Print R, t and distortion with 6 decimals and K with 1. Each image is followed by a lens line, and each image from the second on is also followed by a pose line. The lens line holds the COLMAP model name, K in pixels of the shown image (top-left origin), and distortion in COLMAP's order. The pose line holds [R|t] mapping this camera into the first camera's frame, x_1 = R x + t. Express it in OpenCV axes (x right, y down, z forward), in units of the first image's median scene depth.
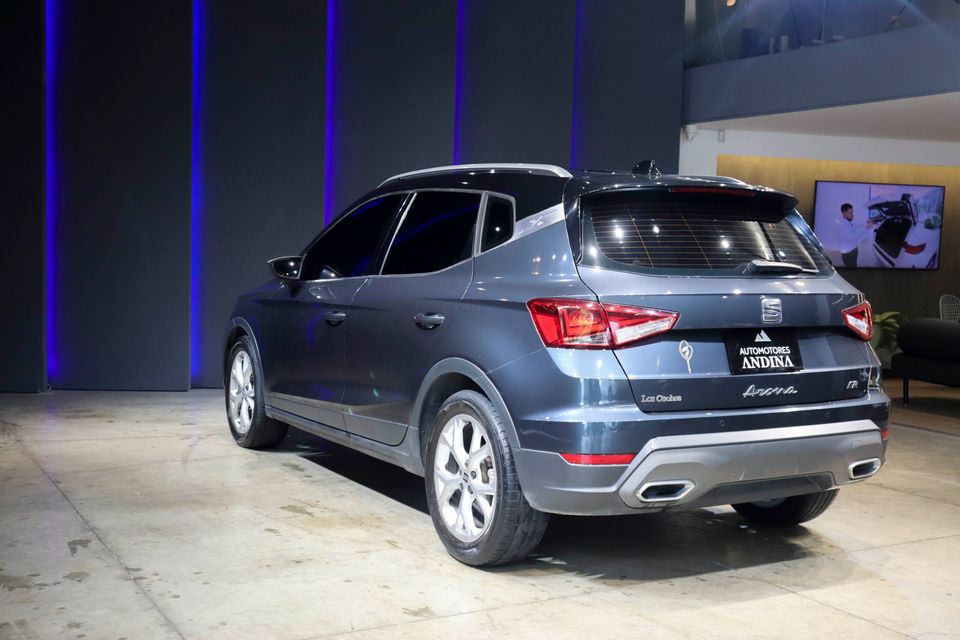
lens RADIAL K [[1132.6, 0, 480.0], [0, 1132.6, 320.0], [0, 0, 1]] dist [-0.000976, 0.017686]
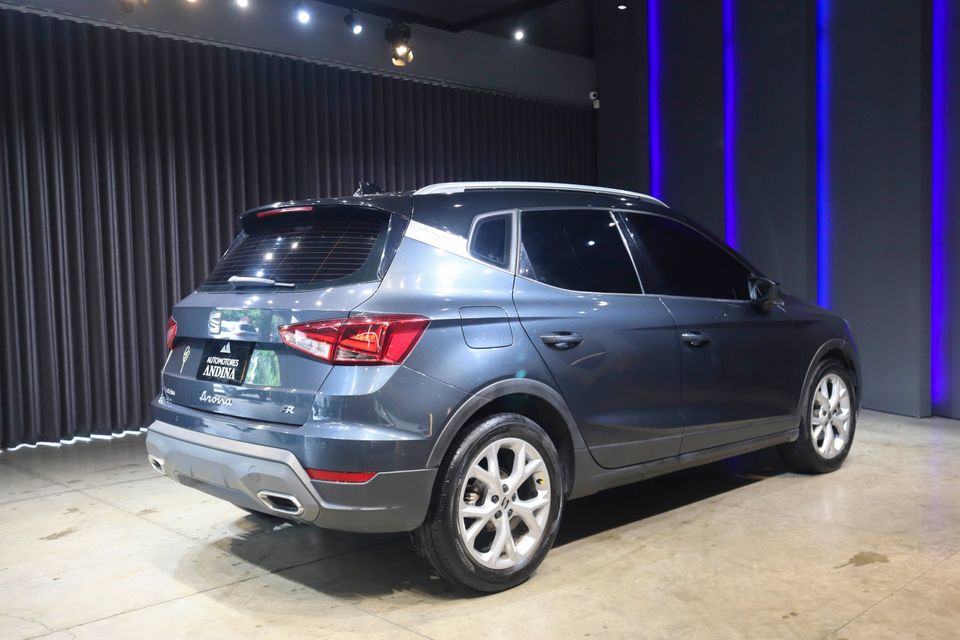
lens RADIAL K [[925.9, 0, 480.0], [0, 925.9, 320.0], [0, 0, 1]] dist [-0.037545, -0.013384]
pose [[0.230469, 0.019108, -0.972892, 1.148686], [-0.037740, 0.999230, 0.010685, -0.030080], [0.972348, 0.034254, 0.231012, 1.035617]]
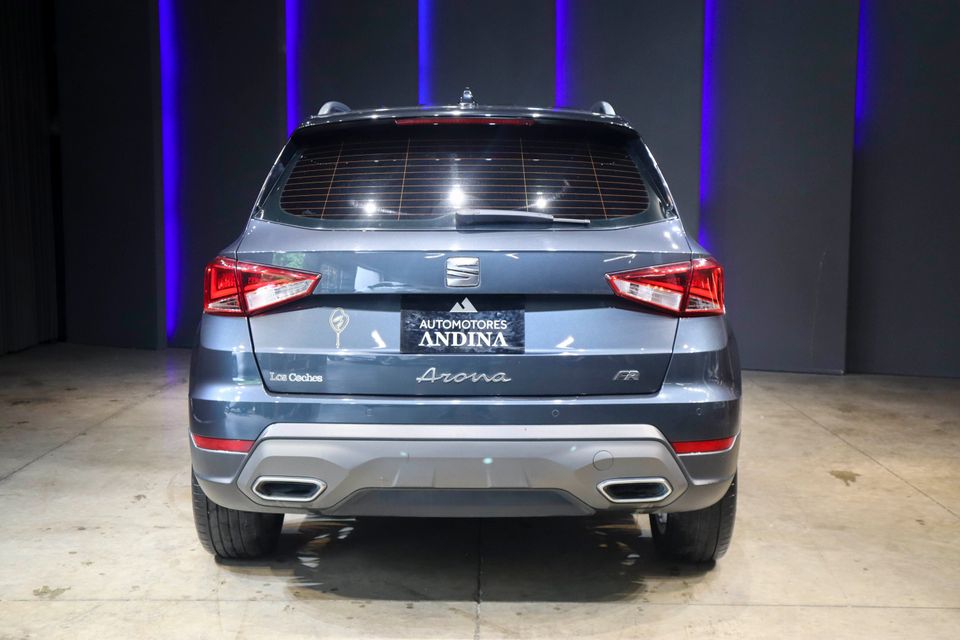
lens RADIAL K [[1213.8, 0, 480.0], [0, 1213.8, 320.0], [0, 0, 1]] dist [0.008218, 0.077092]
pose [[0.860534, 0.026953, -0.508679, 0.686149], [-0.014951, 0.999505, 0.027668, 0.000798], [0.509173, -0.016204, 0.860512, 0.290482]]
